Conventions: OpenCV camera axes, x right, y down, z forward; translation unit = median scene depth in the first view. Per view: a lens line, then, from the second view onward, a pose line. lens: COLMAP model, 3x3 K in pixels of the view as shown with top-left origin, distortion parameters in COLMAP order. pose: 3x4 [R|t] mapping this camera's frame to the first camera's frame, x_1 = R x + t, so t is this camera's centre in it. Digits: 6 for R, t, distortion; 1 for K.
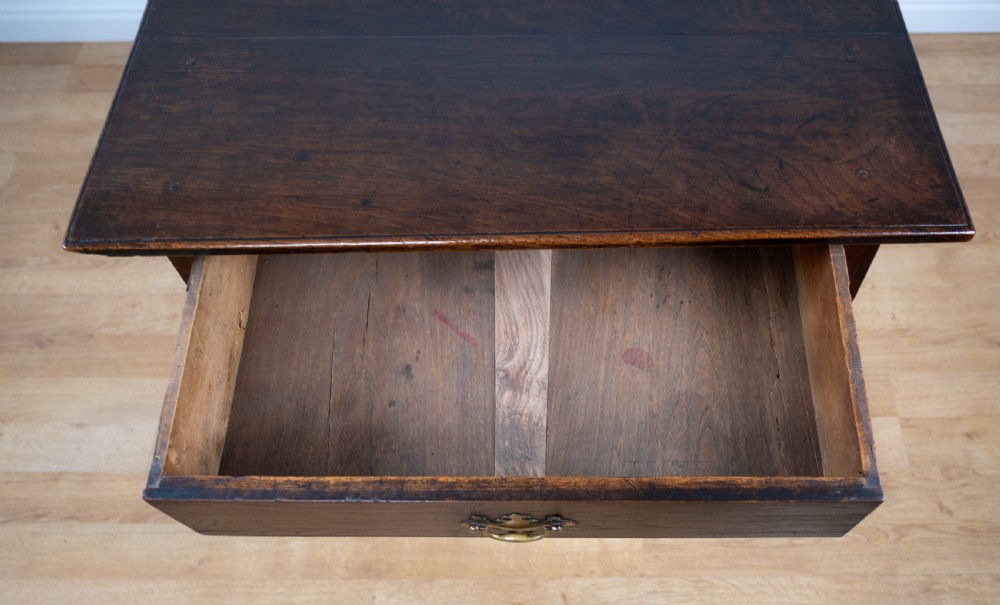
lens RADIAL K [[785.7, 0, 520.6], [0, 785.7, 376.0], [0, 0, 1]] dist [-0.009740, 0.001532]
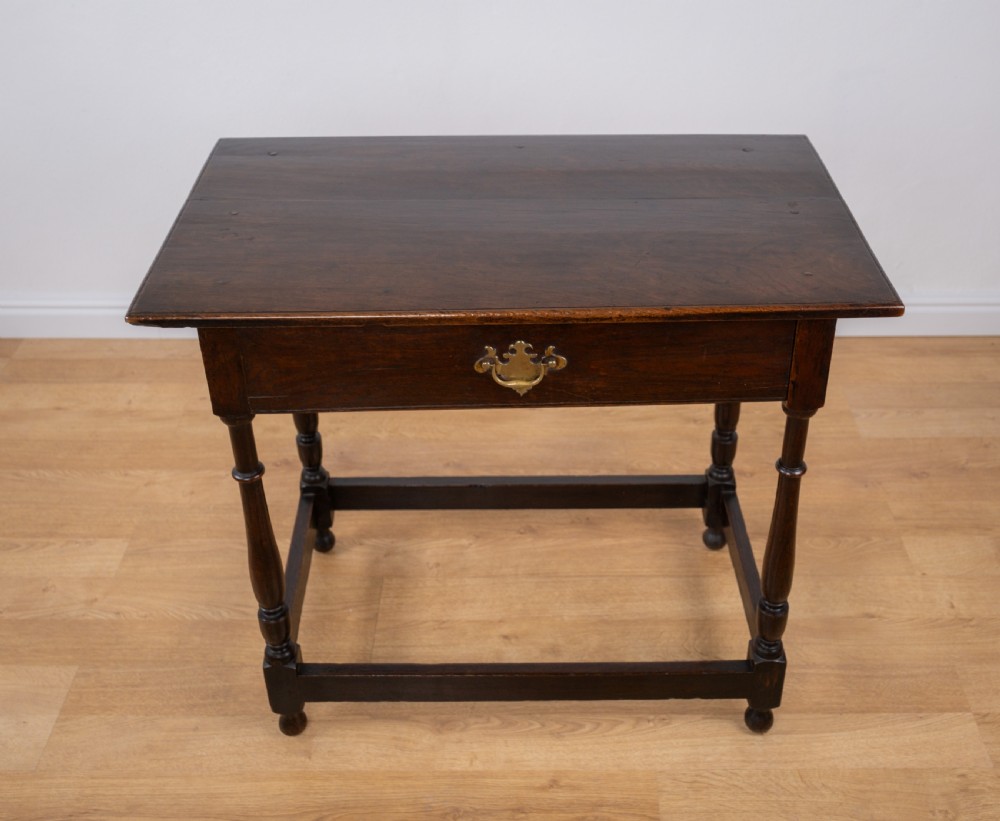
lens RADIAL K [[1122.4, 0, 499.6], [0, 1122.4, 406.3], [0, 0, 1]] dist [0.000153, 0.000000]
pose [[0.999962, 0.008674, 0.001144, -0.012237], [-0.007297, 0.898907, -0.438079, 0.279799], [-0.004828, 0.438054, 0.898936, -0.182211]]
